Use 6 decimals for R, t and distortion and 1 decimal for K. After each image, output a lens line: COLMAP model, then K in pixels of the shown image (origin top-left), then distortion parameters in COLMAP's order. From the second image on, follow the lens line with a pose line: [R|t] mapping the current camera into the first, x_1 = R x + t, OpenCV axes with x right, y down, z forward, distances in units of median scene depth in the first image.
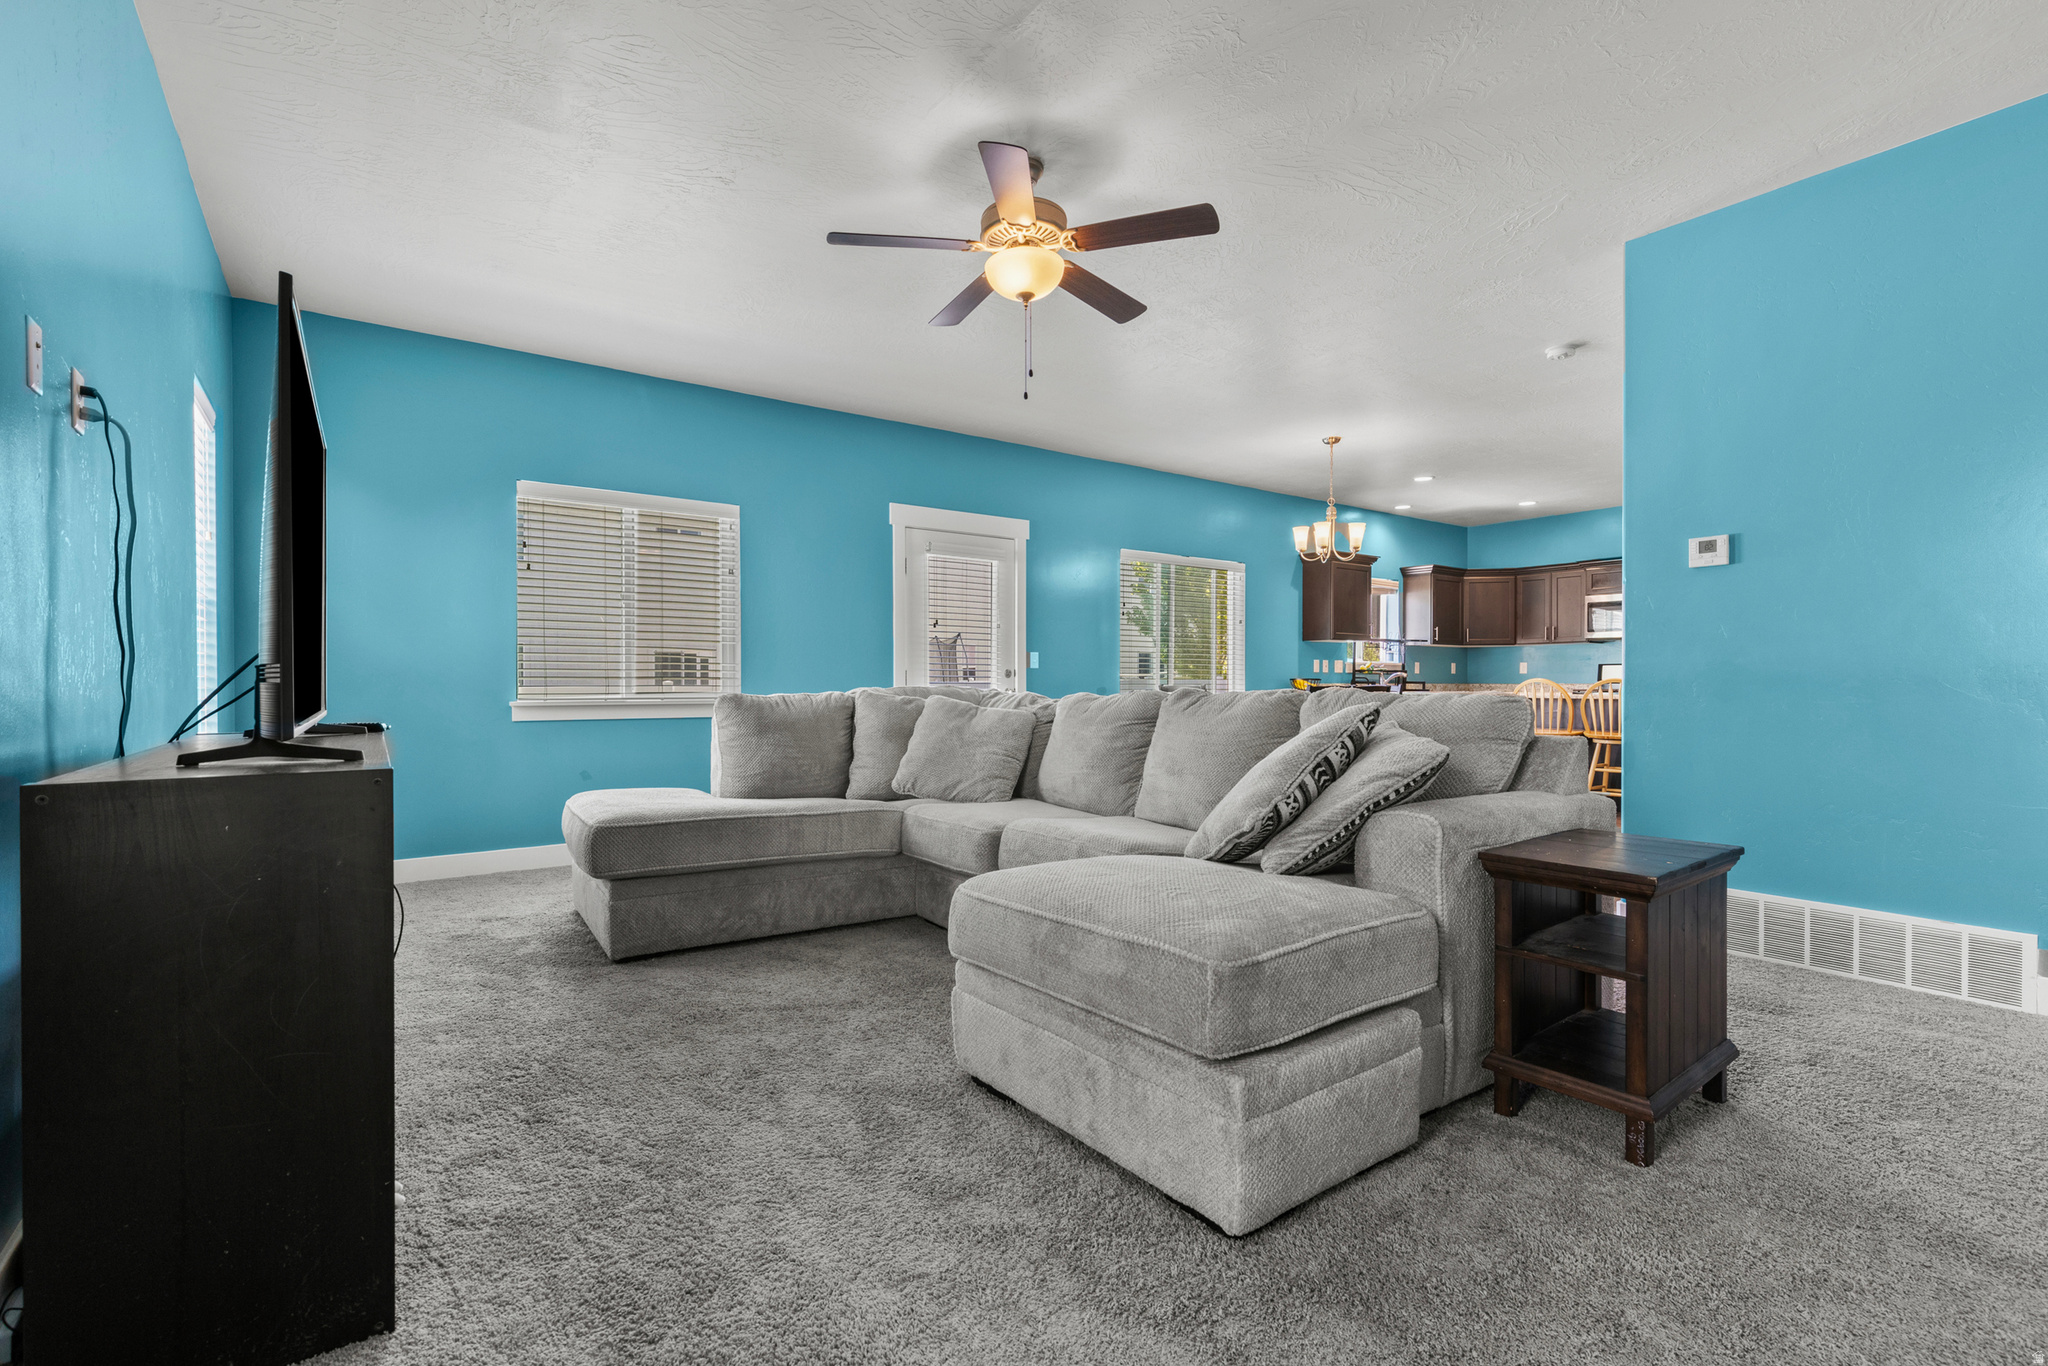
lens RADIAL K [[914.7, 0, 1006.7], [0, 914.7, 685.0], [0, 0, 1]] dist [0.005224, -0.000266]
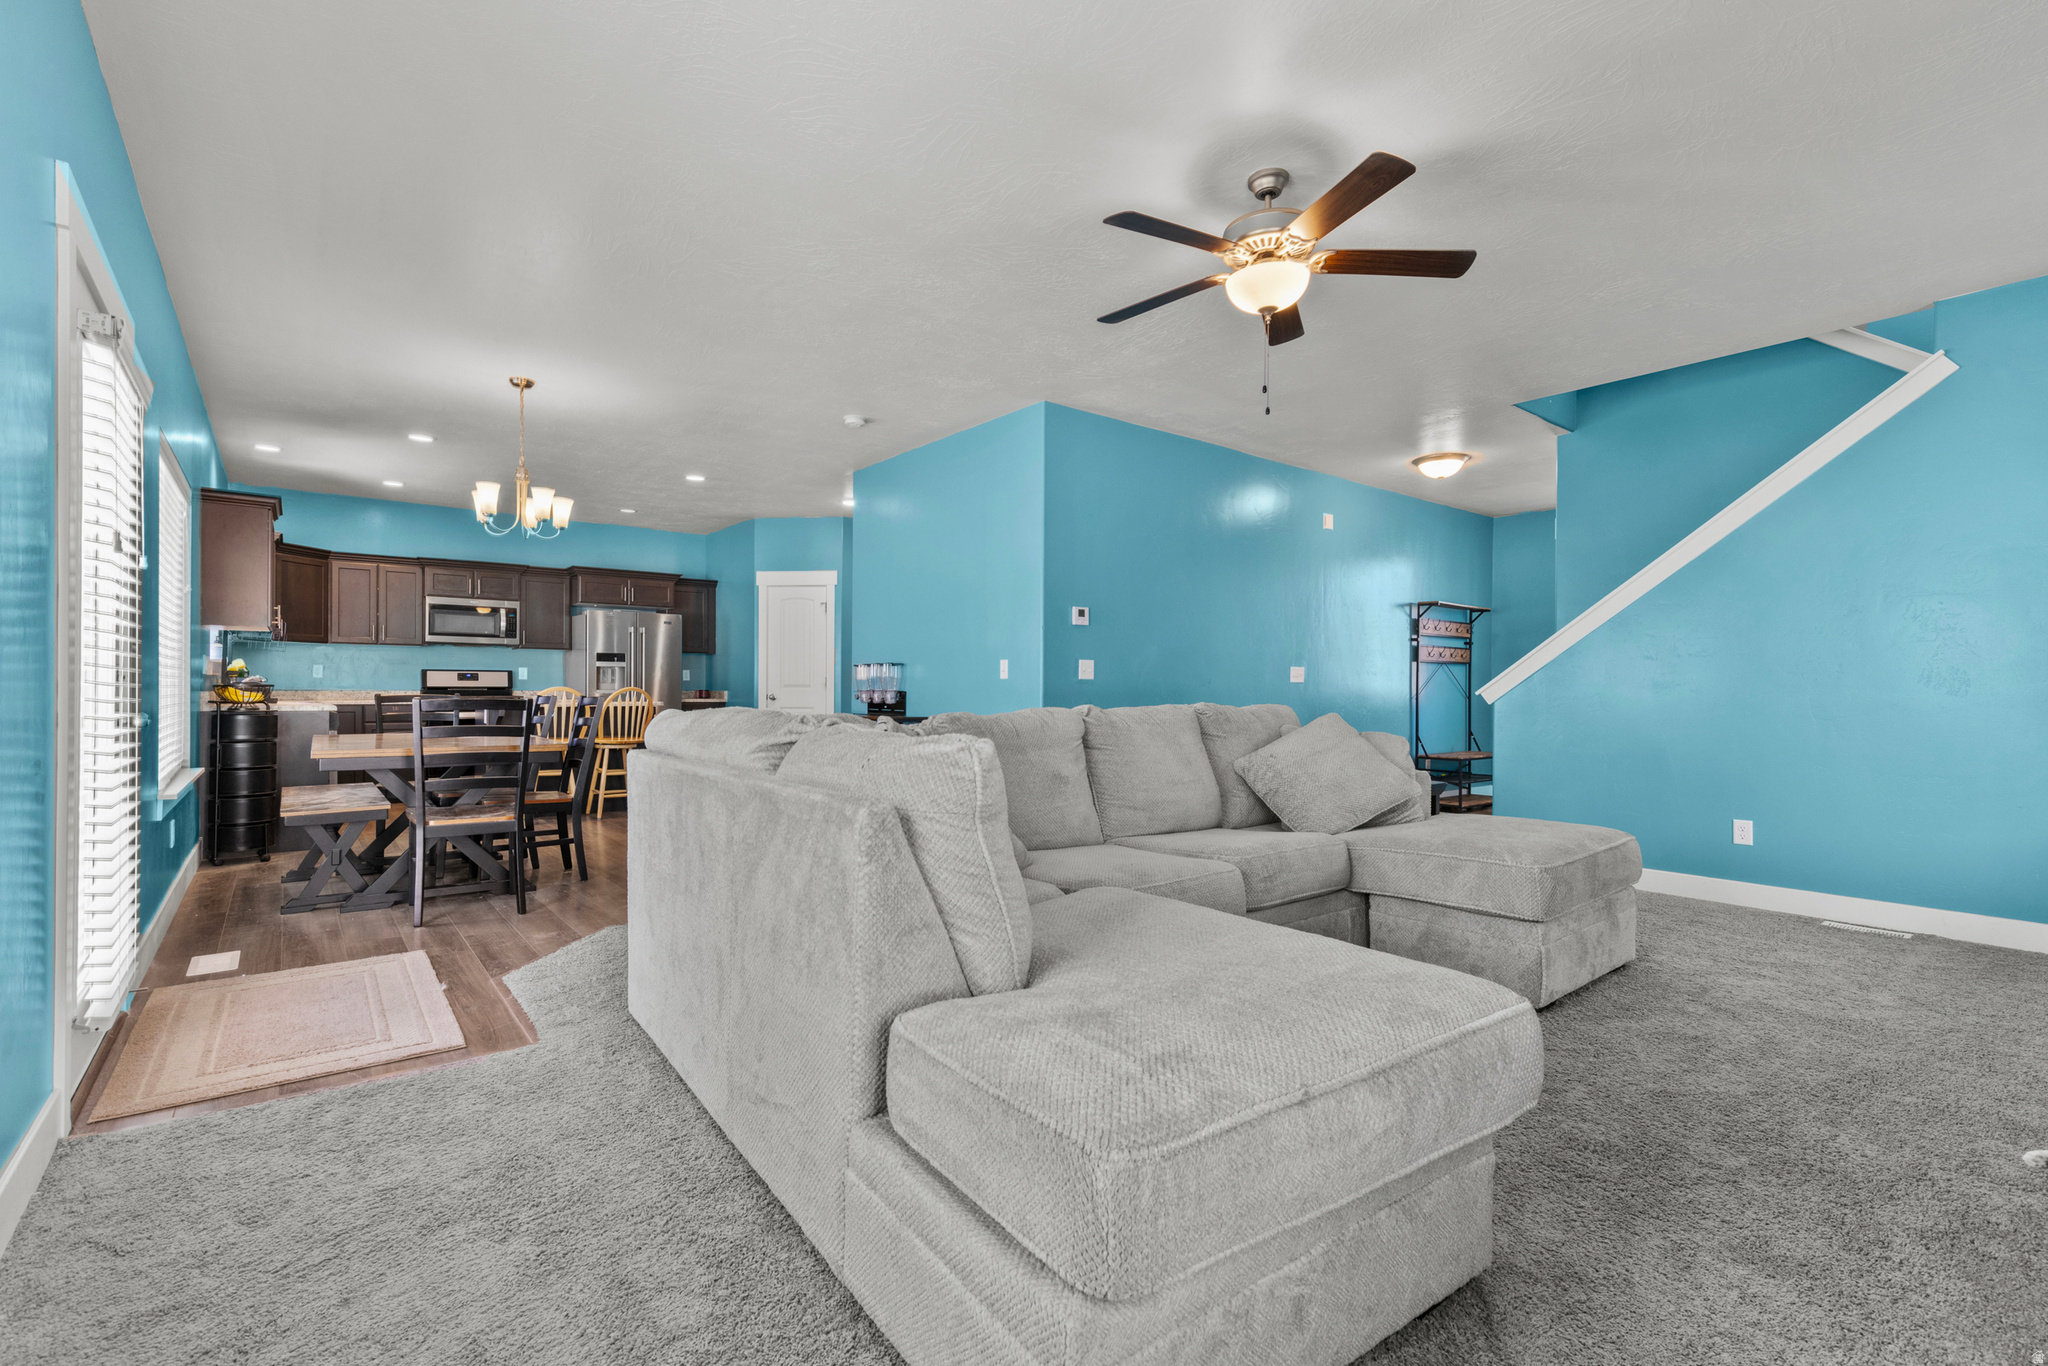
lens RADIAL K [[914.7, 0, 1006.7], [0, 914.7, 685.0], [0, 0, 1]] dist [0.005224, -0.000266]
pose [[-0.046810, 0.002630, 0.998900, -0.615732], [-0.003160, 0.999991, -0.002781, -0.011640], [-0.998899, -0.003287, -0.046801, 0.852084]]
